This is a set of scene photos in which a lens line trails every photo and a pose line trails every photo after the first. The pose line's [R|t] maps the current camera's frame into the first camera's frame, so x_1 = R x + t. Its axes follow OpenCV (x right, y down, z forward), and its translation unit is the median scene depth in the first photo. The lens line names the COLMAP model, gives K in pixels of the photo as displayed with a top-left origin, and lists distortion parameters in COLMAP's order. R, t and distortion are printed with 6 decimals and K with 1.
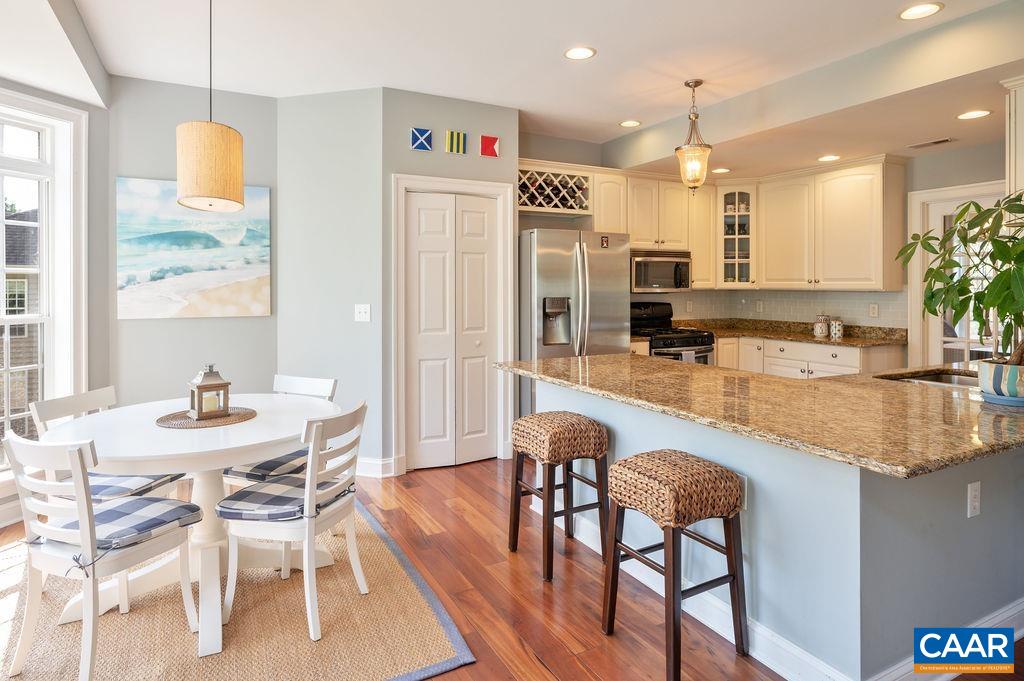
lens RADIAL K [[588.9, 0, 512.0], [0, 588.9, 340.5], [0, 0, 1]] dist [-0.000109, -0.000212]
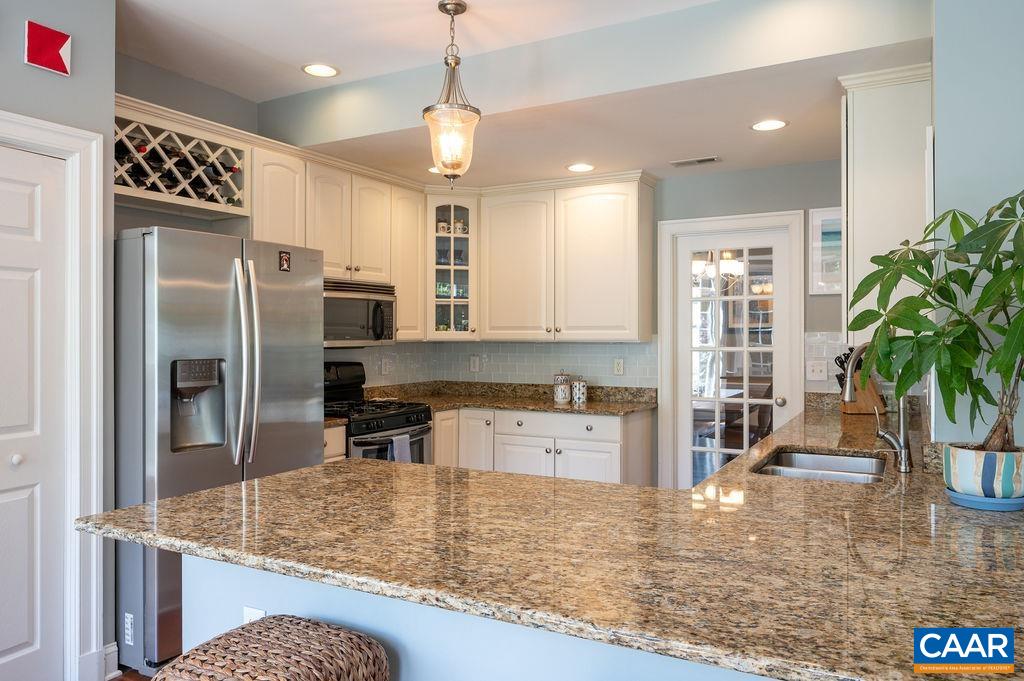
lens RADIAL K [[716.0, 0, 512.0], [0, 716.0, 340.5], [0, 0, 1]] dist [-0.002507, 0.002850]
pose [[0.835966, -0.005914, 0.548749, -0.038255], [0.052999, 0.996138, -0.070003, -0.027782], [-0.546216, 0.087603, 0.833051, 0.287163]]
